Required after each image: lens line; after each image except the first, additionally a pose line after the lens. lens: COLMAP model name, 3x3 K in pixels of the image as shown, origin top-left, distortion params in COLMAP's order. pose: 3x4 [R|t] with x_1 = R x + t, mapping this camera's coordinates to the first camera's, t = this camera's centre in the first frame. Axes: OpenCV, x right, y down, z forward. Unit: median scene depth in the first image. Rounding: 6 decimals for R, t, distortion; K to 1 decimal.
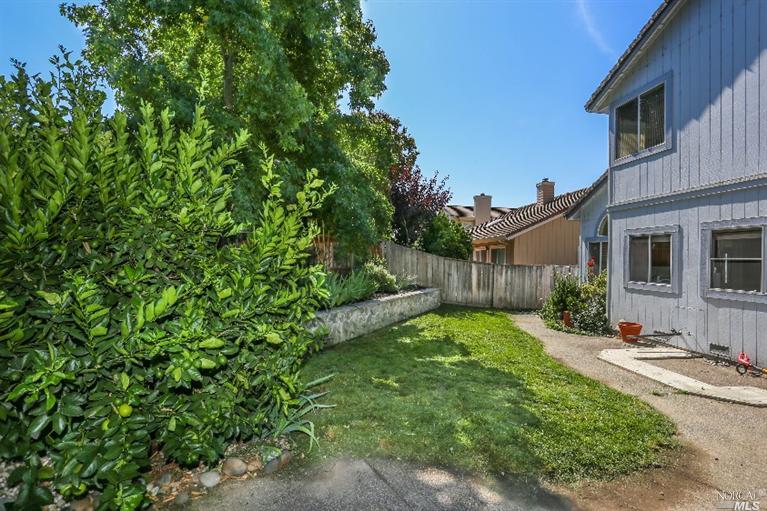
lens RADIAL K [[372.5, 0, 383.5], [0, 372.5, 255.5], [0, 0, 1]] dist [-0.071353, 0.026004]
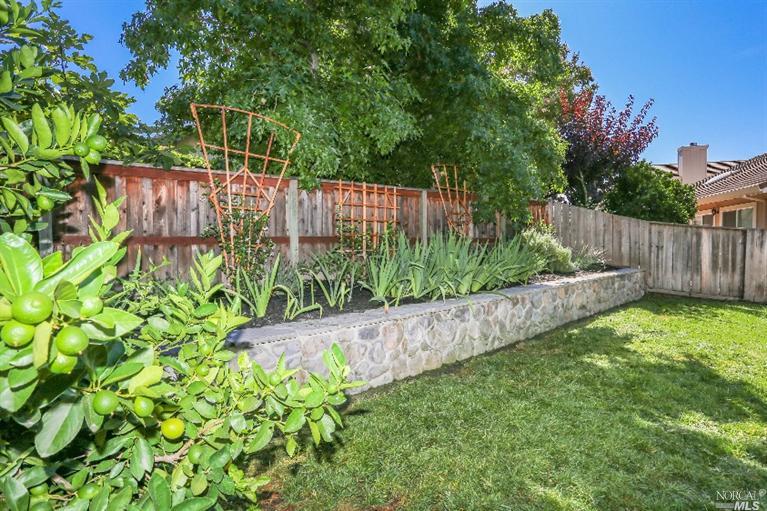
lens RADIAL K [[372.5, 0, 383.5], [0, 372.5, 255.5], [0, 0, 1]] dist [-0.071353, 0.026004]
pose [[0.912169, -0.011814, -0.409644, -0.005134], [0.027880, 0.999057, 0.033269, 0.035650], [0.408865, -0.041768, 0.911639, 0.273690]]
